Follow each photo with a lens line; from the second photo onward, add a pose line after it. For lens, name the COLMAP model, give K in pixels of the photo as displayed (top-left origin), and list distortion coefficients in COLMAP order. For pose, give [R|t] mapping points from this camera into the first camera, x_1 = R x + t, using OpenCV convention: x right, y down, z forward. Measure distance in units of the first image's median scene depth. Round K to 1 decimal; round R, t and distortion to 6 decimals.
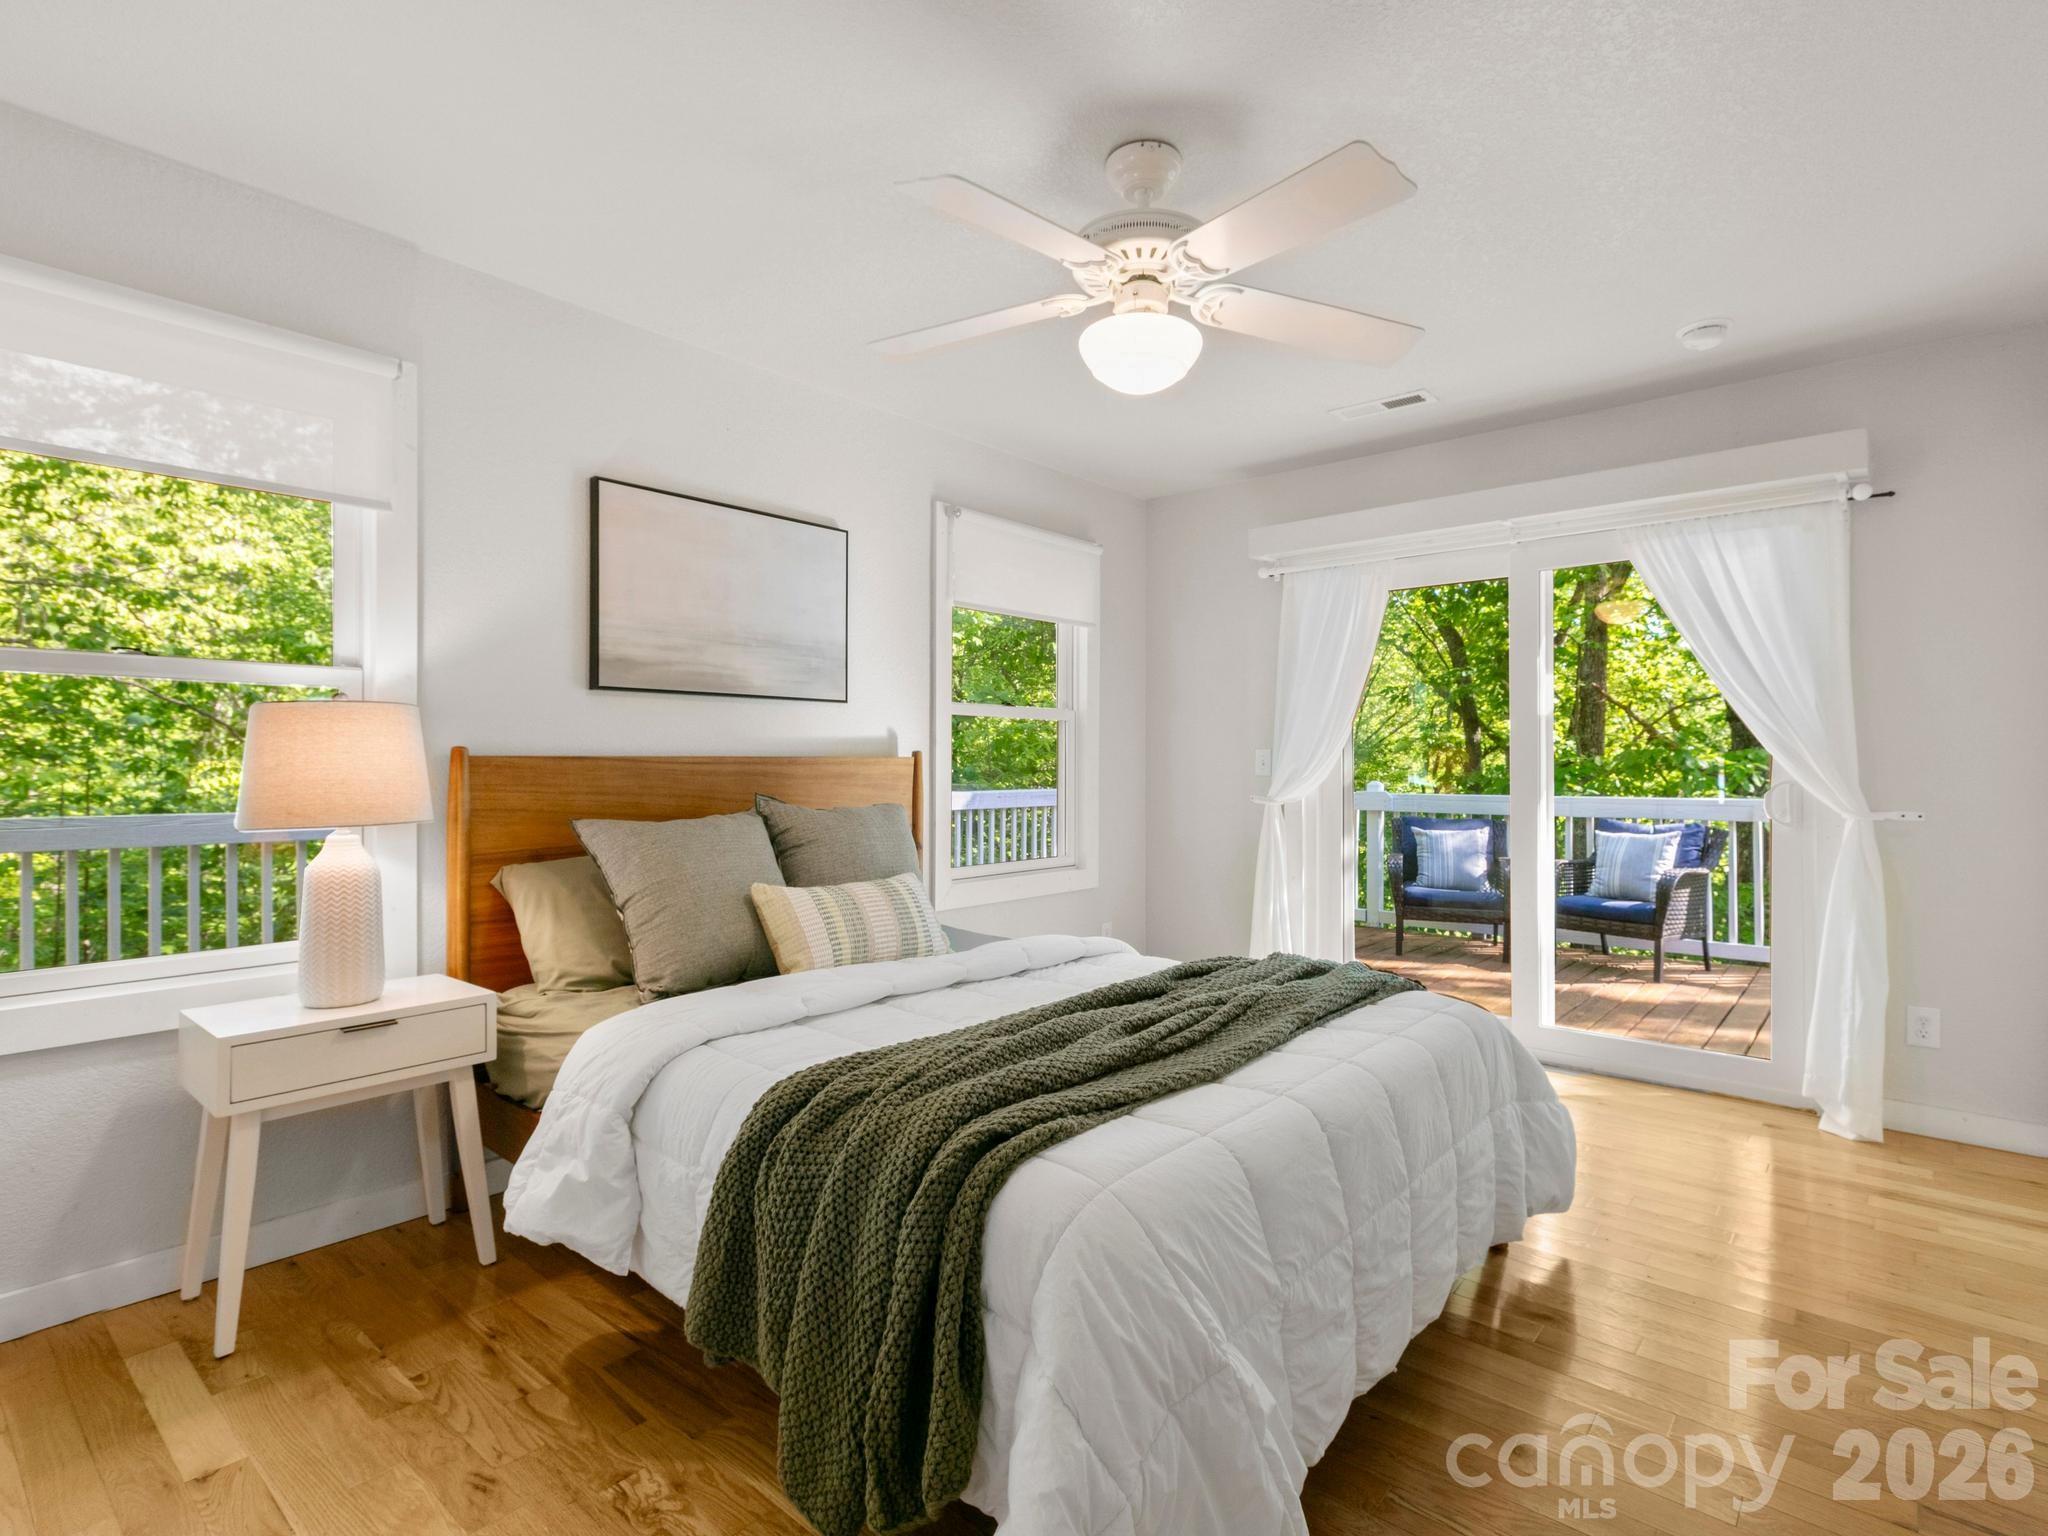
lens RADIAL K [[1022.5, 0, 1024.0], [0, 1022.5, 768.0], [0, 0, 1]] dist [0.001130, 0.000302]
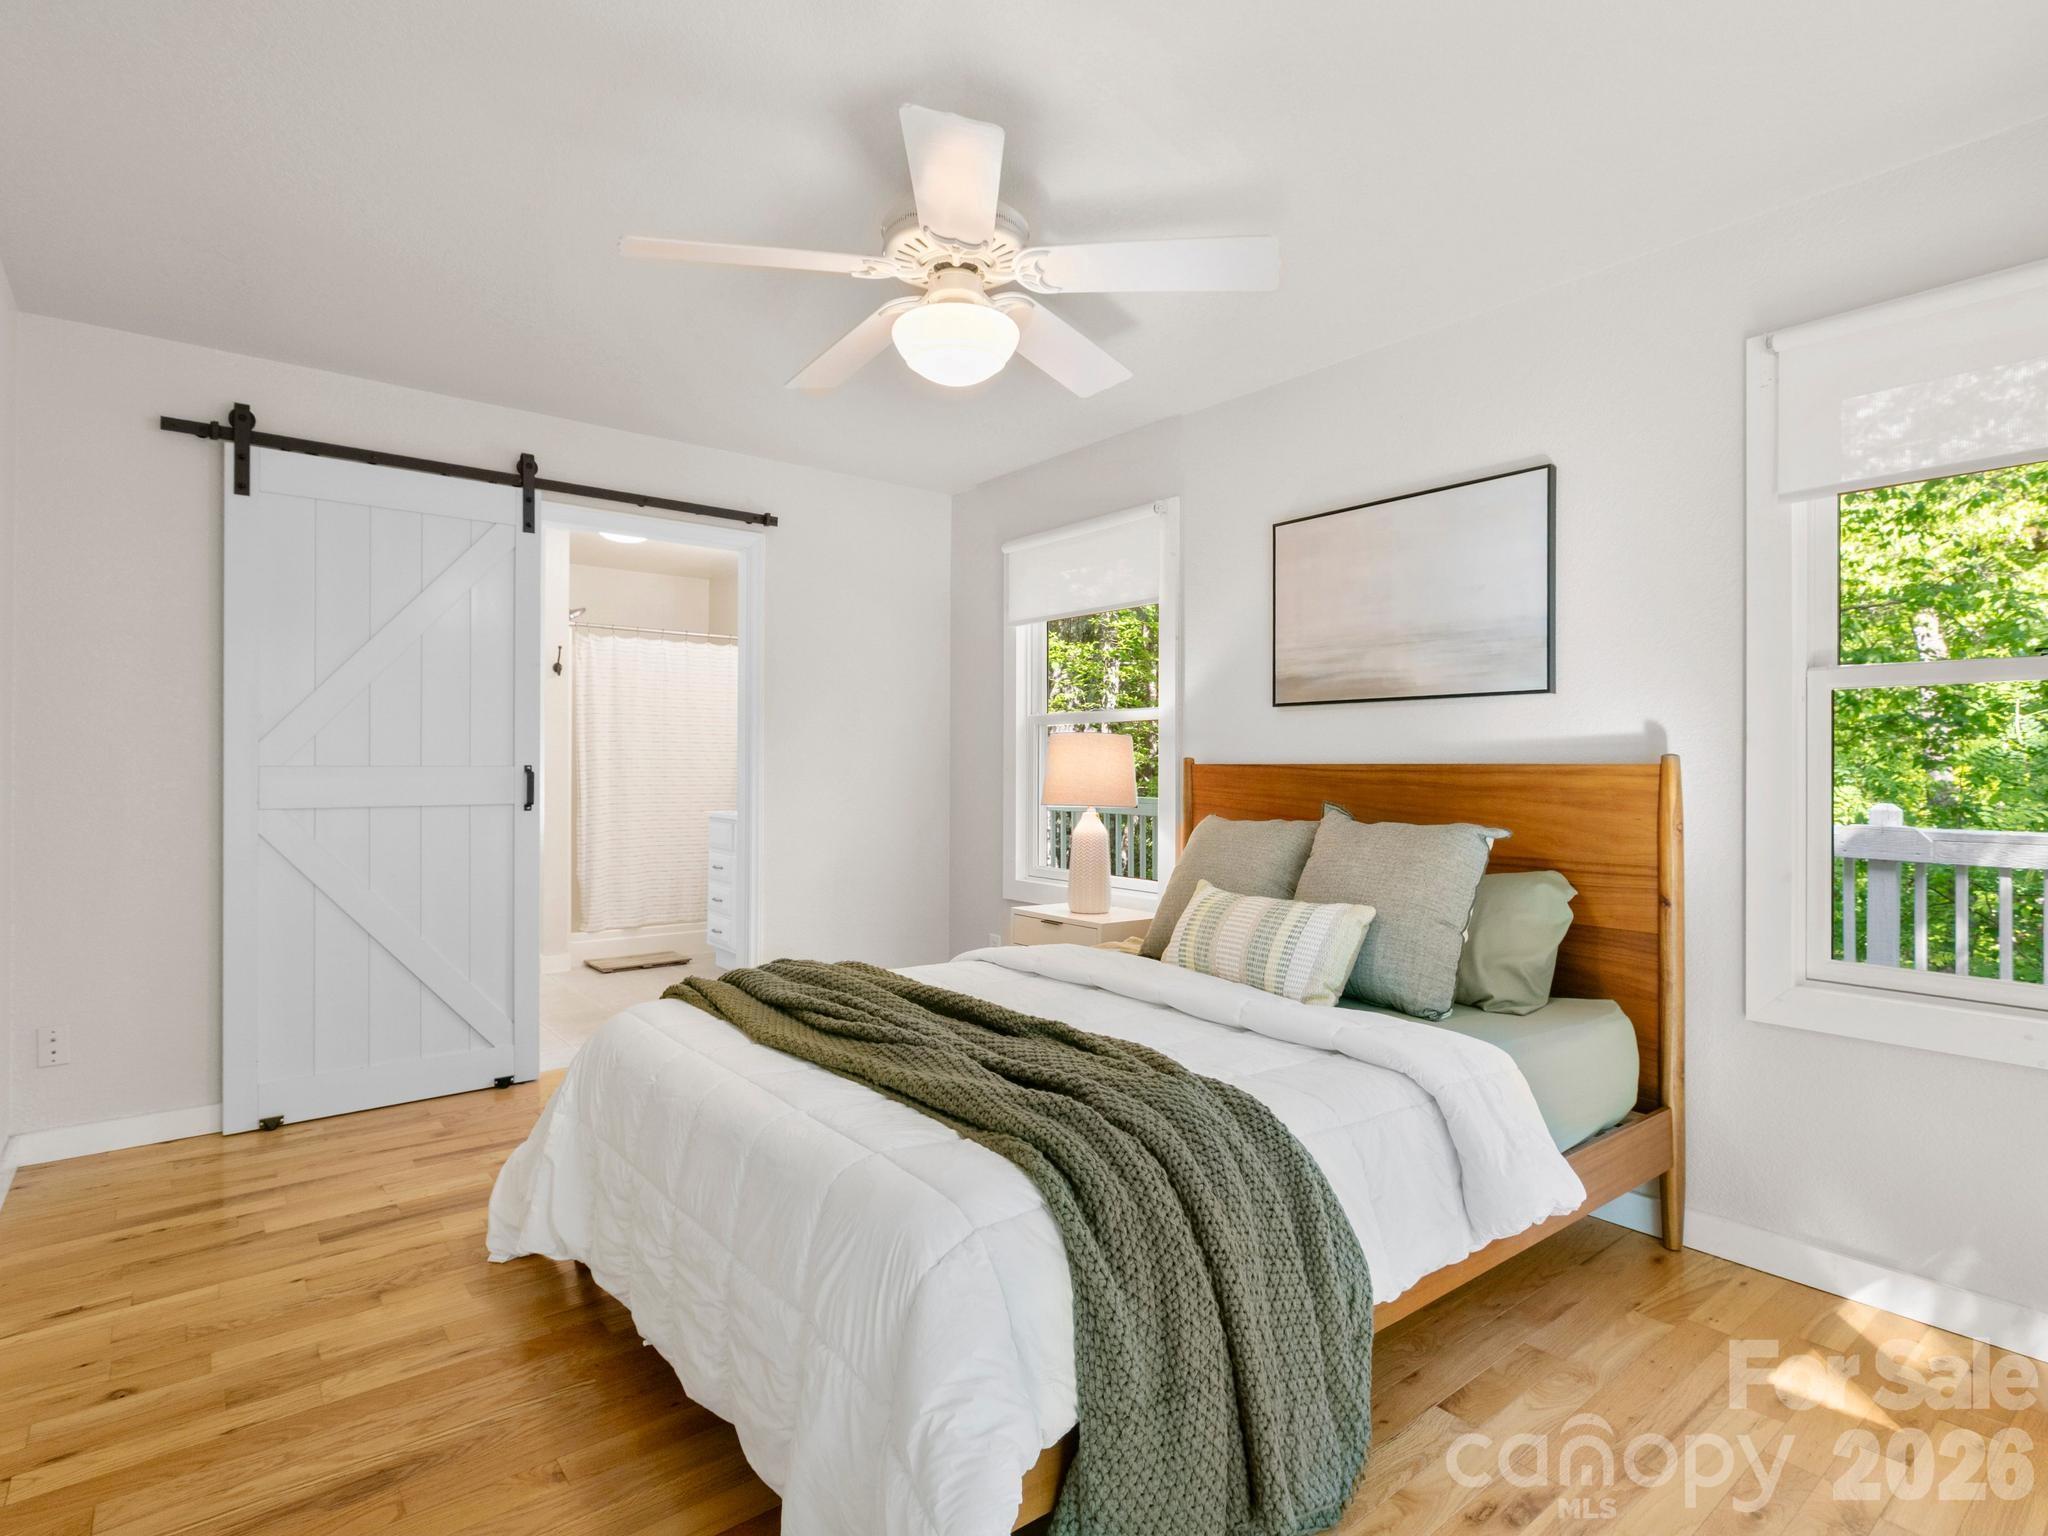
lens RADIAL K [[1022.5, 0, 1024.0], [0, 1022.5, 768.0], [0, 0, 1]] dist [0.001130, 0.000302]
pose [[-0.162231, 0.001079, -0.986752, 0.707071], [-0.011221, 0.999933, 0.002938, -0.006204], [0.986689, 0.011549, -0.162208, 0.821144]]
